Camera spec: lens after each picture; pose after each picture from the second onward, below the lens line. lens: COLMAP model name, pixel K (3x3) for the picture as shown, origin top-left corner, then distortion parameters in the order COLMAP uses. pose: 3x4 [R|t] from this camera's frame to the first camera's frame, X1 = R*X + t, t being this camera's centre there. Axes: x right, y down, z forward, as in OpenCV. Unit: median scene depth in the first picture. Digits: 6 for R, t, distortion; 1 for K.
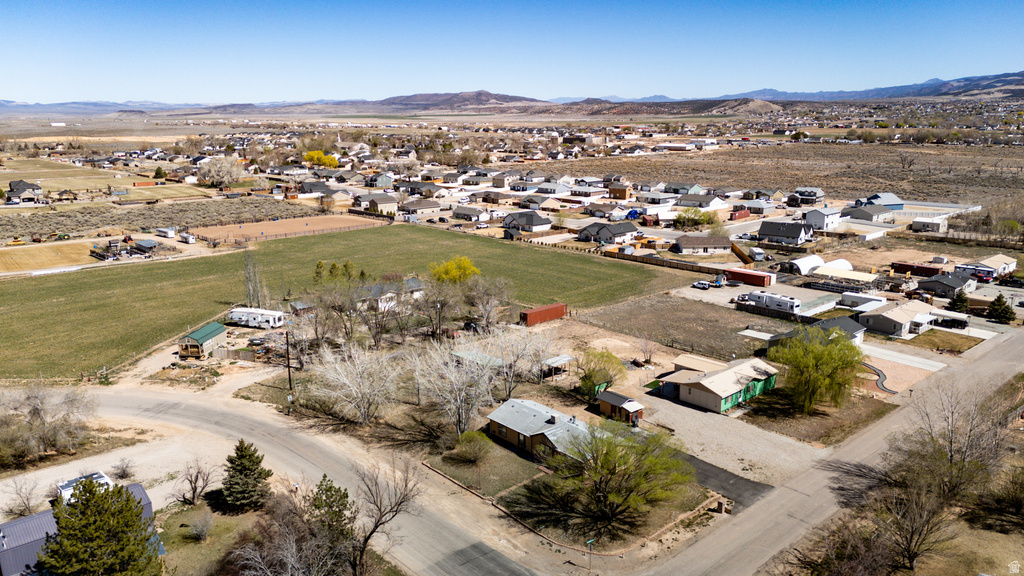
lens RADIAL K [[749.7, 0, 511.8], [0, 749.7, 291.7], [0, 0, 1]] dist [0.059476, -0.040257]
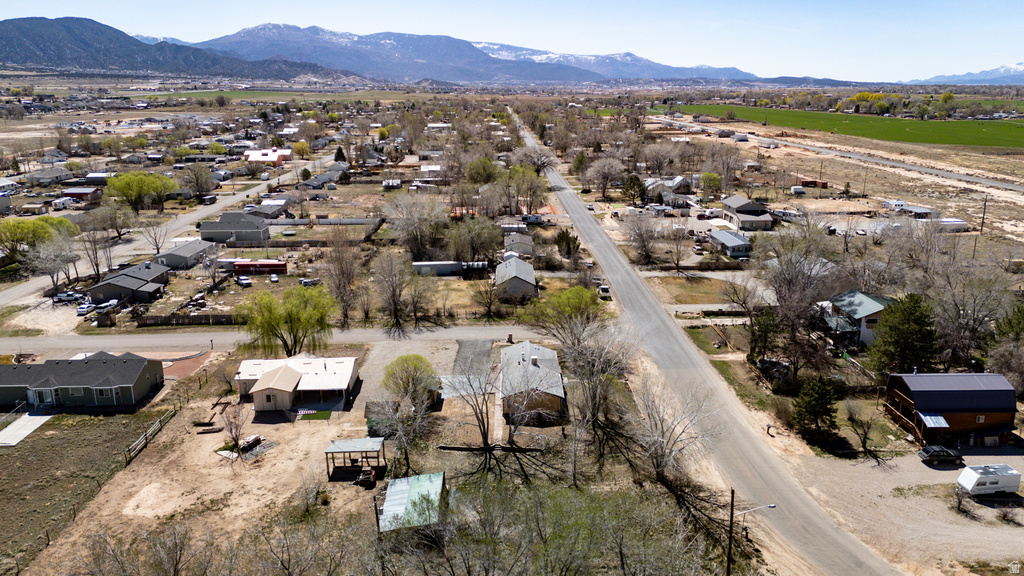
lens RADIAL K [[749.7, 0, 512.4], [0, 749.7, 287.8], [0, 0, 1]] dist [0.059476, -0.040257]
pose [[-0.754823, -0.155817, 0.637152, -0.250553], [0.166123, 0.894293, 0.415504, -0.162777], [-0.634543, 0.419477, -0.649149, 0.695294]]
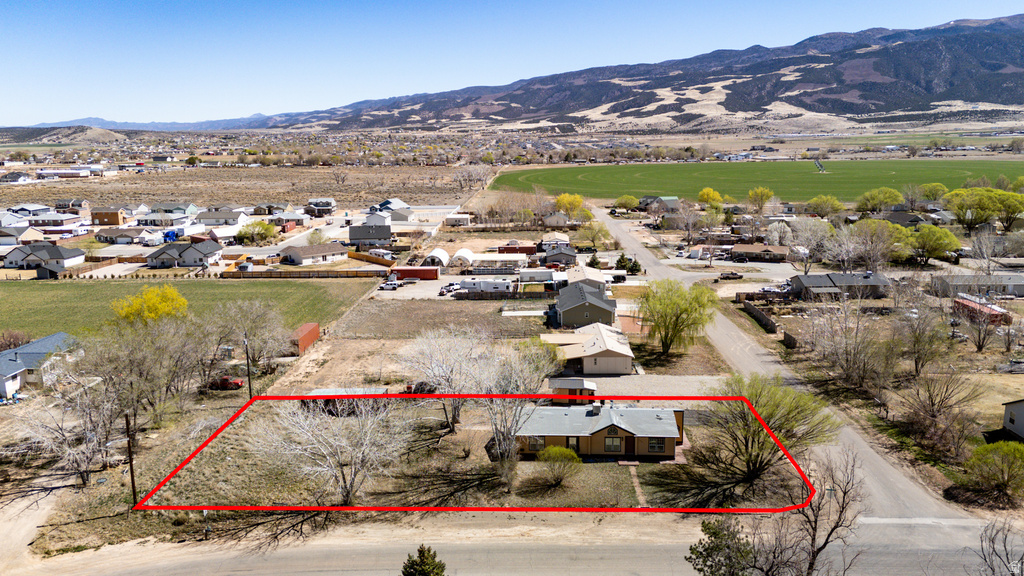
lens RADIAL K [[749.7, 0, 516.7], [0, 749.7, 290.0], [0, 0, 1]] dist [0.059476, -0.040257]
pose [[0.688587, -0.143395, 0.710835, -0.249787], [0.172333, 0.984530, 0.031668, -0.004667], [-0.704379, 0.100694, 0.702646, 0.177720]]
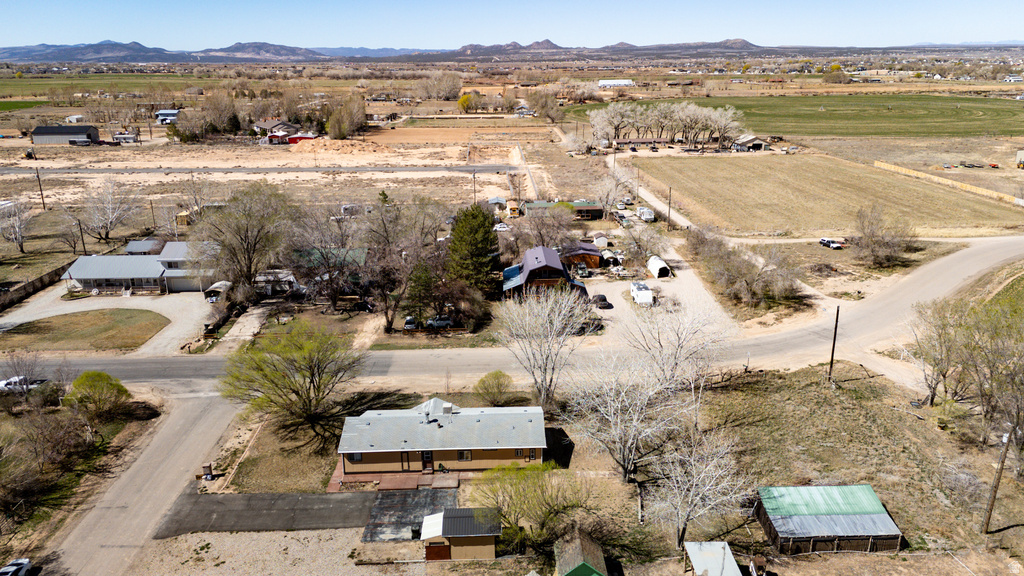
lens RADIAL K [[749.7, 0, 514.6], [0, 749.7, 284.9], [0, 0, 1]] dist [0.059476, -0.040257]
pose [[-0.644970, 0.232649, -0.727934, 0.221773], [-0.164609, 0.887881, 0.429617, -0.116340], [0.746269, 0.396915, -0.534361, 0.576121]]
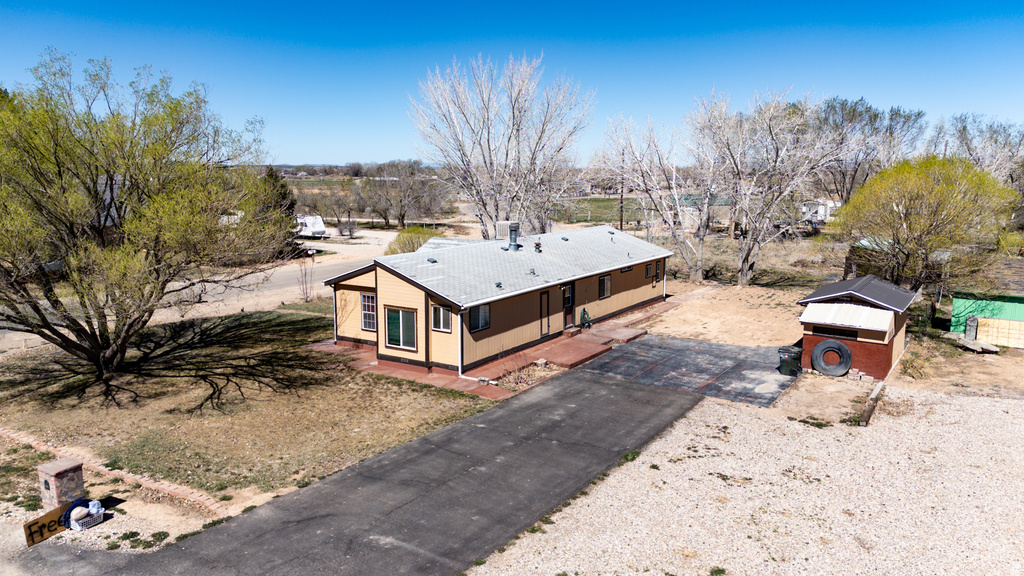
lens RADIAL K [[749.7, 0, 511.4], [0, 749.7, 287.7], [0, 0, 1]] dist [0.059476, -0.040257]
pose [[0.271072, 0.143850, -0.951750, 0.172042], [-0.224532, 0.970942, 0.082801, 0.068158], [0.936005, 0.191253, 0.295494, 0.364953]]
